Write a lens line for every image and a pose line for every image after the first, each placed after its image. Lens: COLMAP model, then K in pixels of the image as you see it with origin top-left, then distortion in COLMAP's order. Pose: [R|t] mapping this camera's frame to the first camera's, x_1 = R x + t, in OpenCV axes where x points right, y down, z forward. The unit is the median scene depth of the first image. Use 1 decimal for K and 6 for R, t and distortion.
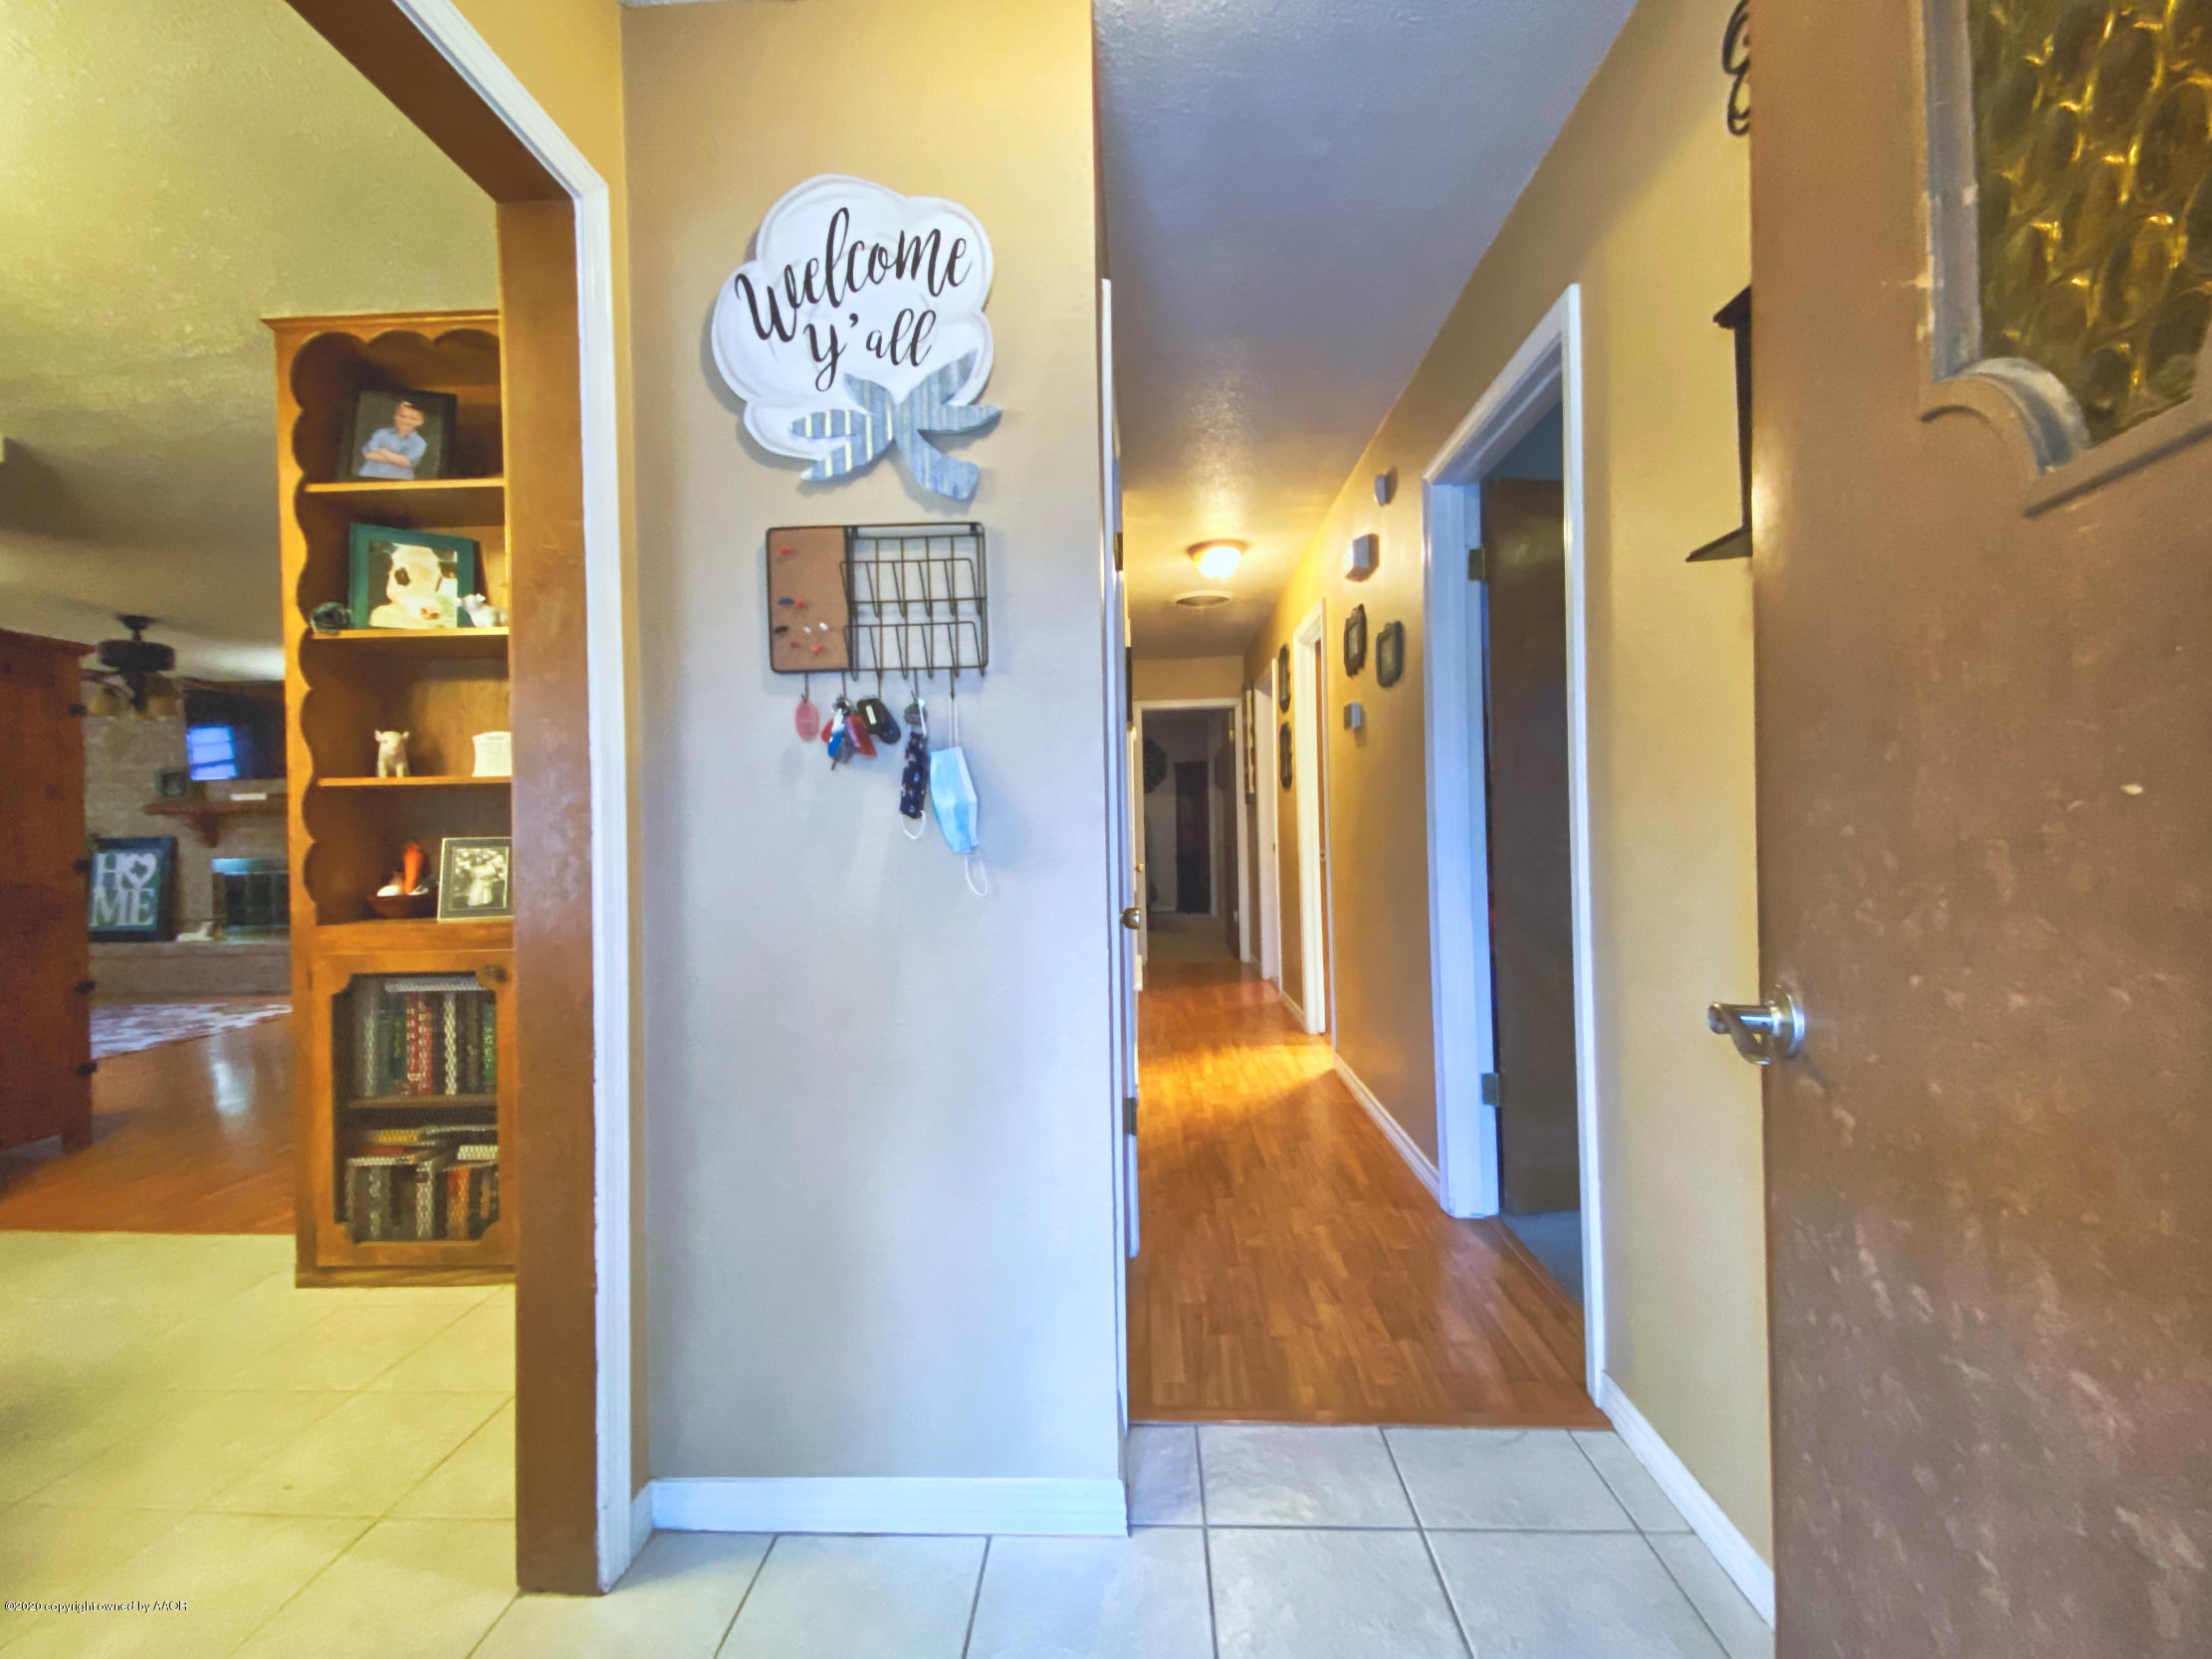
lens RADIAL K [[918.5, 0, 1106.0], [0, 918.5, 829.5], [0, 0, 1]] dist [0.051724, -0.022701]
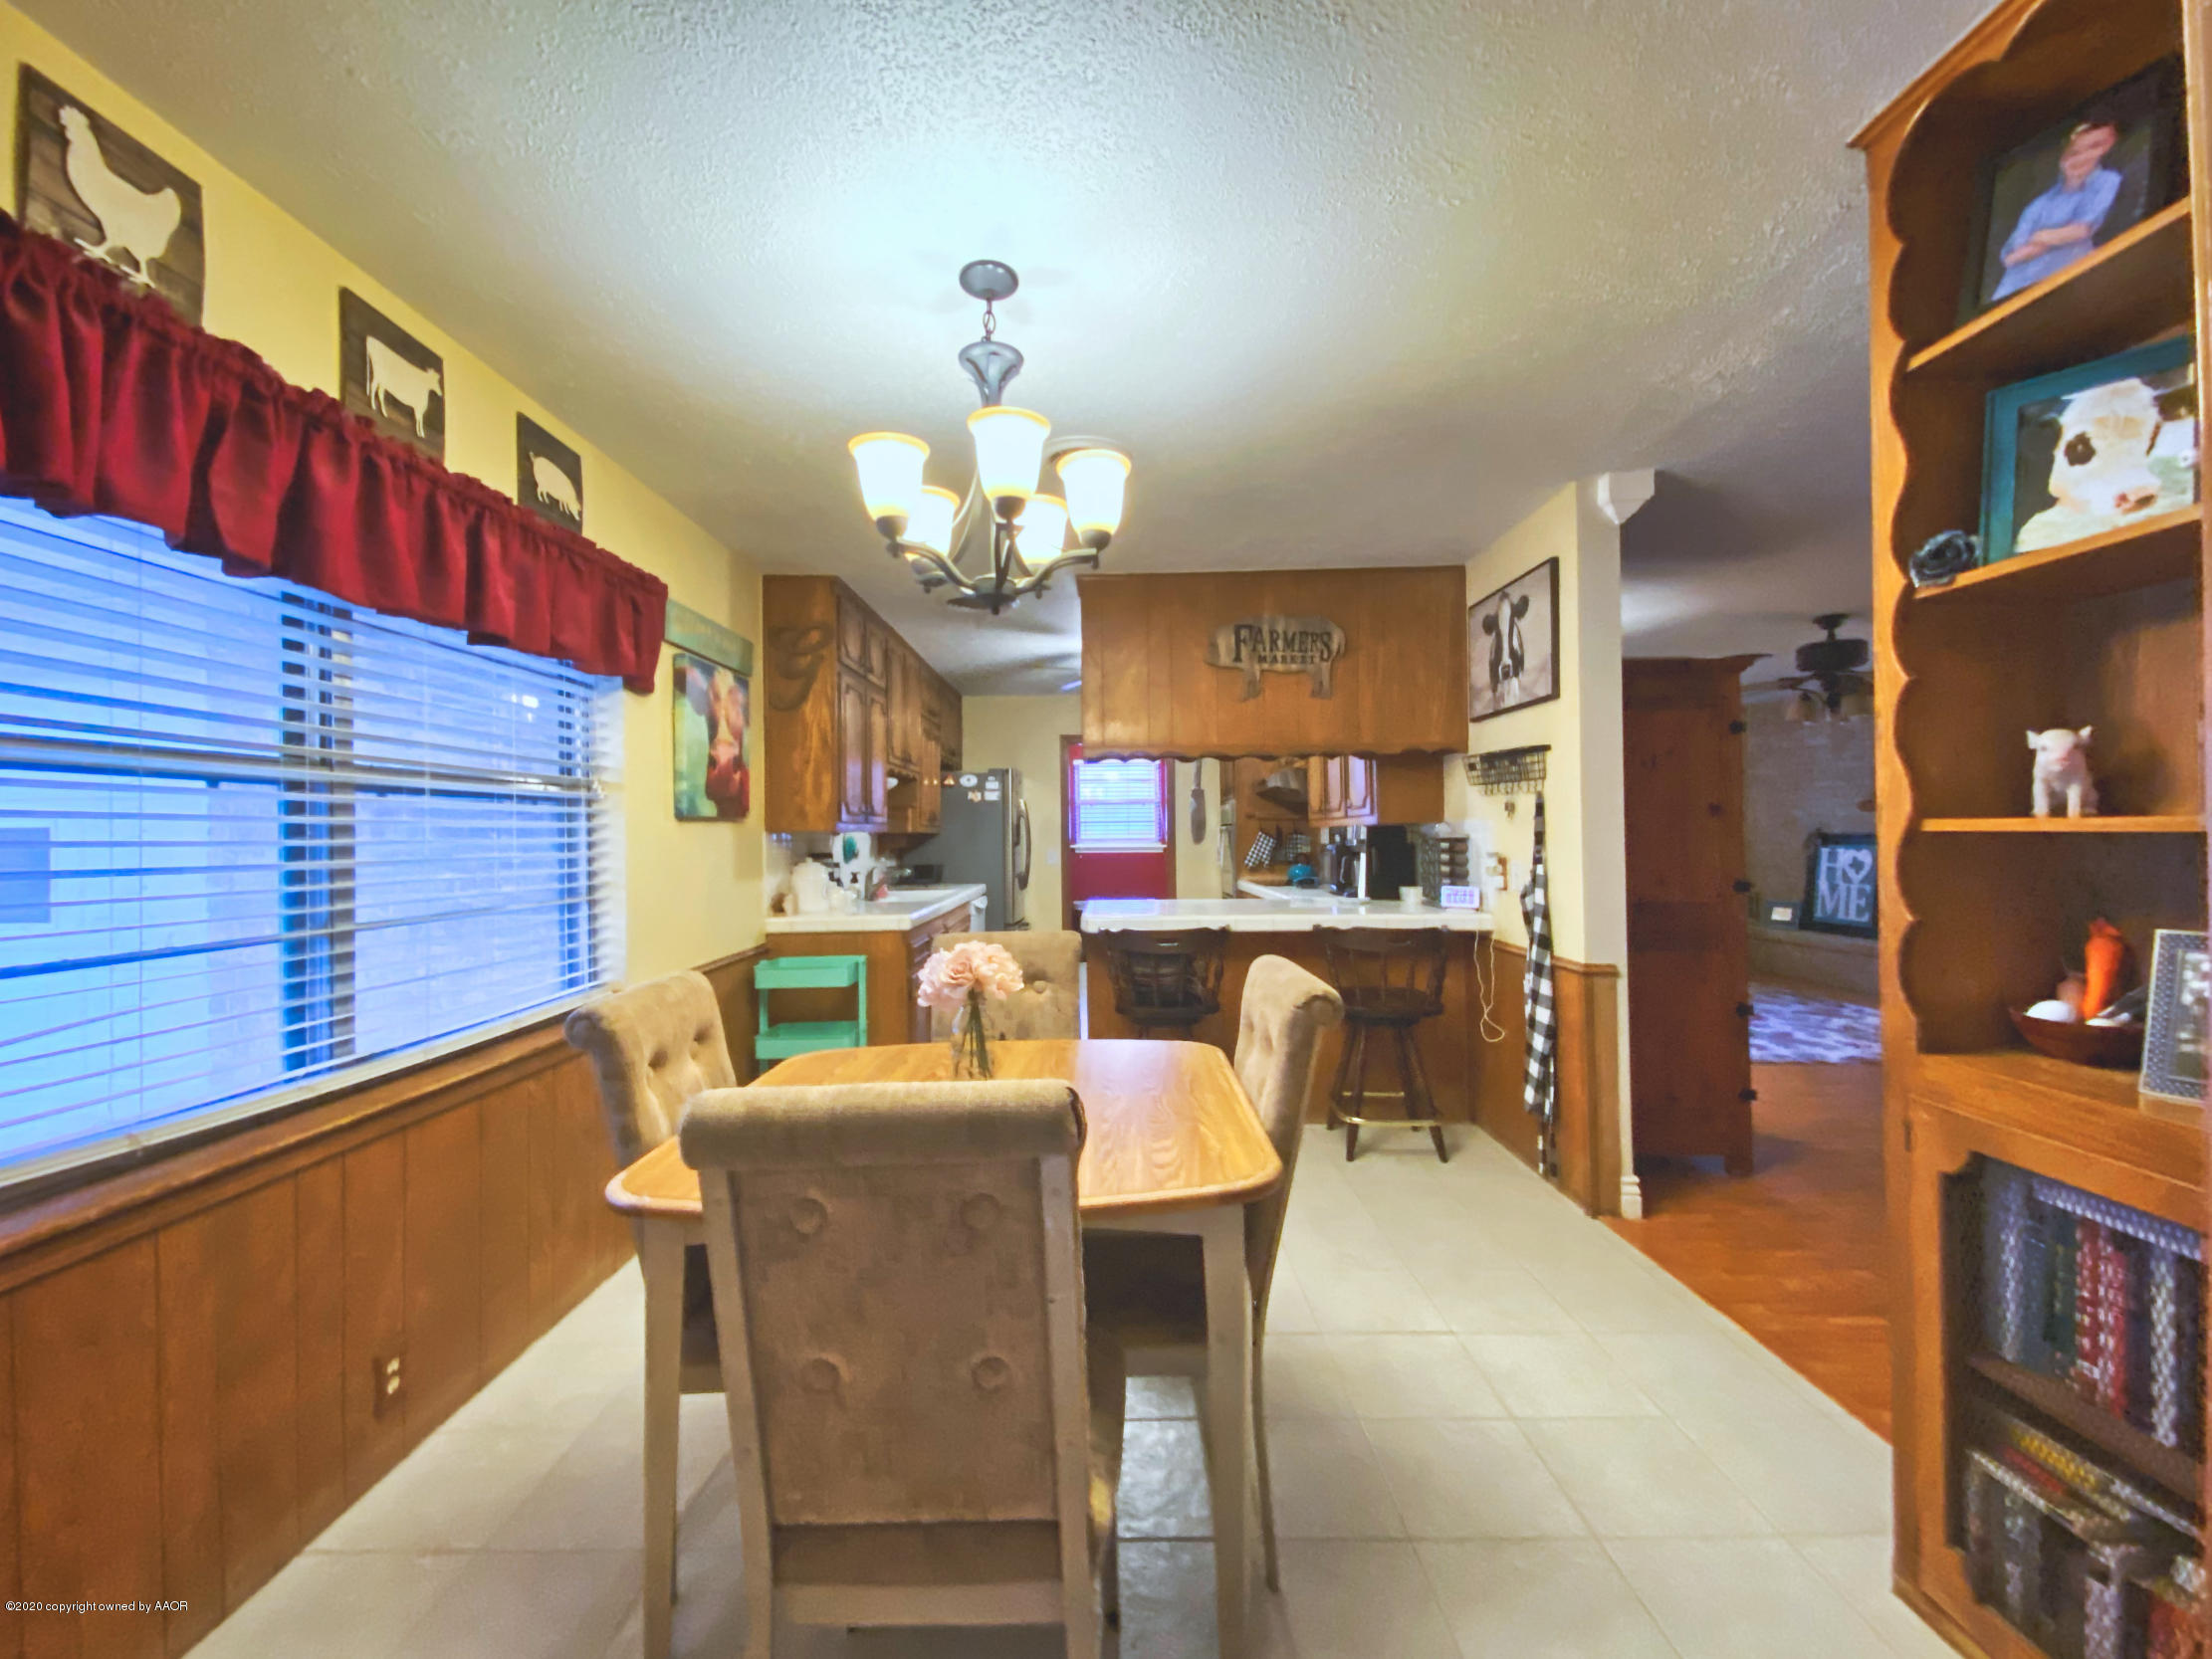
lens RADIAL K [[918.5, 0, 1106.0], [0, 918.5, 829.5], [0, 0, 1]] dist [0.051724, -0.022701]
pose [[0.069152, 0.014125, -0.997506, -0.231404], [0.012902, 0.999803, 0.015052, -0.060931], [0.997523, -0.013910, 0.068956, 0.391233]]
